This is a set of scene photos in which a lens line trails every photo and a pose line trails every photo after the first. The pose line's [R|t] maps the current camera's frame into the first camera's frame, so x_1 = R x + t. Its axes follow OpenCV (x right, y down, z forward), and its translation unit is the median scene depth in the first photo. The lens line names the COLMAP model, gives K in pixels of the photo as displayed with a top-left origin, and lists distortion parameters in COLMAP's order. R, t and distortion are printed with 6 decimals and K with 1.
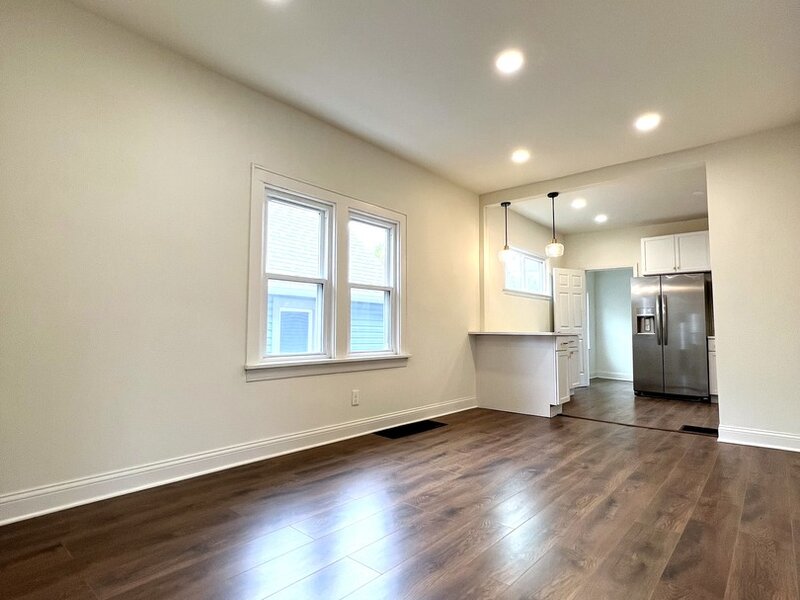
lens RADIAL K [[437.9, 0, 400.7], [0, 437.9, 296.1], [0, 0, 1]] dist [0.000541, -0.001296]
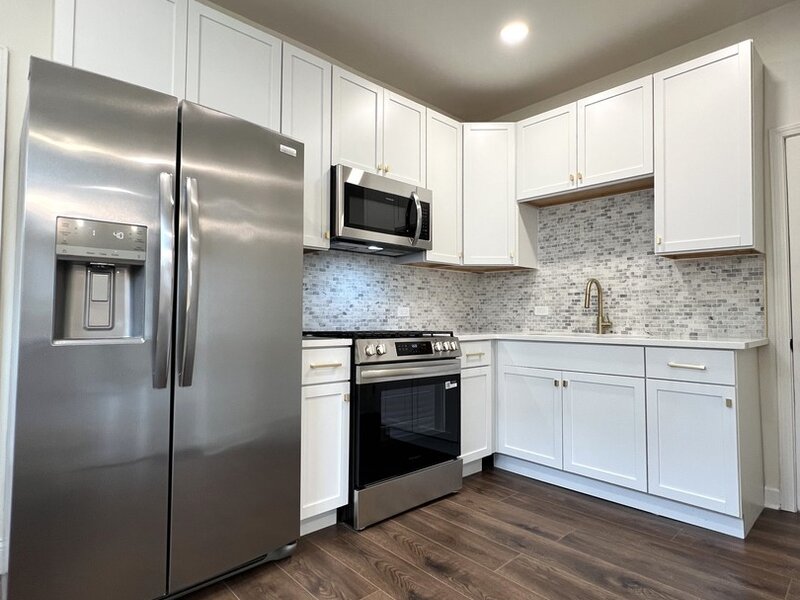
lens RADIAL K [[437.9, 0, 402.2], [0, 437.9, 299.5], [0, 0, 1]] dist [0.000541, -0.001296]
pose [[0.105004, 0.024730, 0.994164, 0.365691], [-0.069204, 0.997449, -0.017502, 0.058896], [-0.992061, -0.066962, 0.106447, 0.833780]]
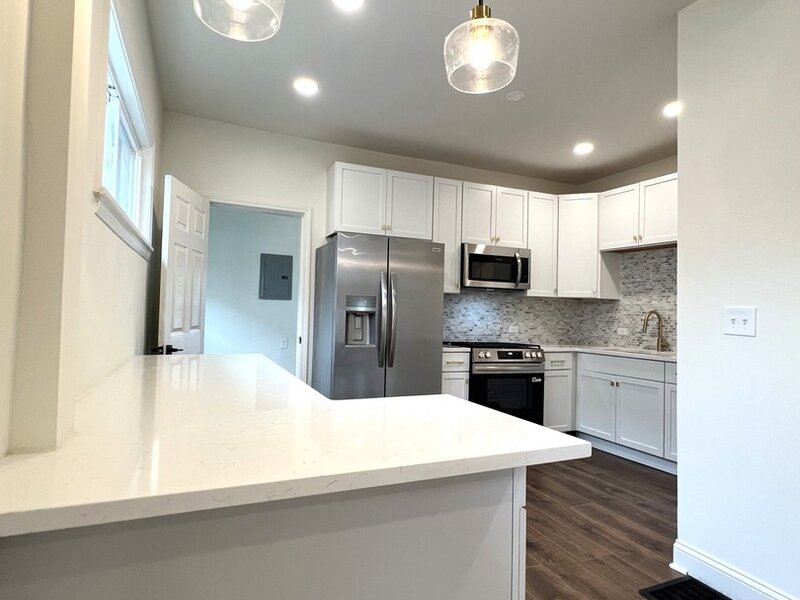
lens RADIAL K [[437.9, 0, 401.0], [0, 437.9, 299.2], [0, 0, 1]] dist [0.000541, -0.001296]
pose [[0.424482, 0.032145, 0.904866, 0.120908], [-0.081373, 0.996680, 0.002767, 0.026447], [-0.901773, -0.074806, 0.425688, 0.744454]]
